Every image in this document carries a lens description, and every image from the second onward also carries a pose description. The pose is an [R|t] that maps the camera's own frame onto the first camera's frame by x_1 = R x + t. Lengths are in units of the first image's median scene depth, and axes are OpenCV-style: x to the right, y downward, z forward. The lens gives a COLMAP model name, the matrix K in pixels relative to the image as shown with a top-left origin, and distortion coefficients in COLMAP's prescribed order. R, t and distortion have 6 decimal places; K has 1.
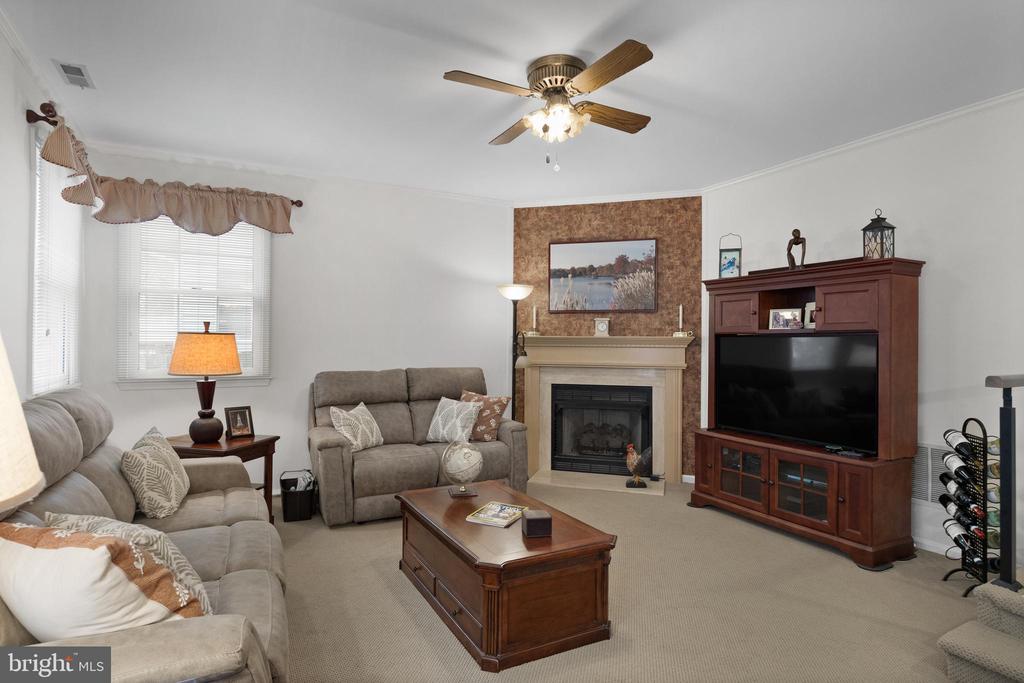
lens RADIAL K [[558.2, 0, 513.1], [0, 558.2, 341.3], [0, 0, 1]] dist [0.000608, 0.000351]
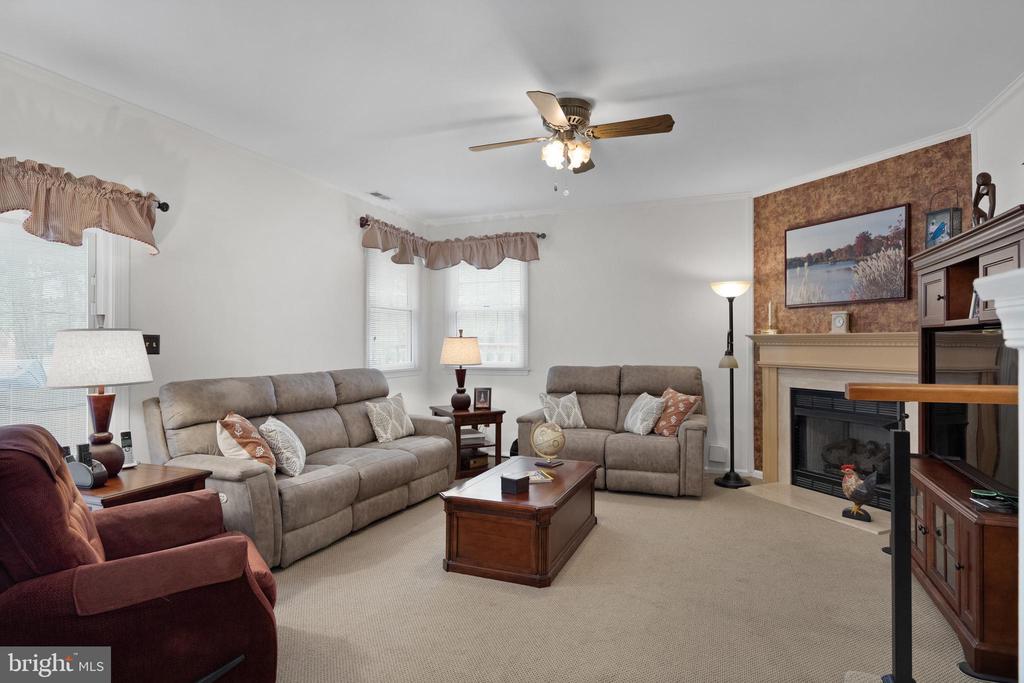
lens RADIAL K [[576.2, 0, 511.4], [0, 576.2, 341.8], [0, 0, 1]] dist [-0.005986, -0.000849]
pose [[0.637188, -0.008670, -0.770660, 0.516543], [0.007550, 0.999959, -0.005008, 0.004620], [0.770672, -0.002627, 0.637227, 0.078311]]
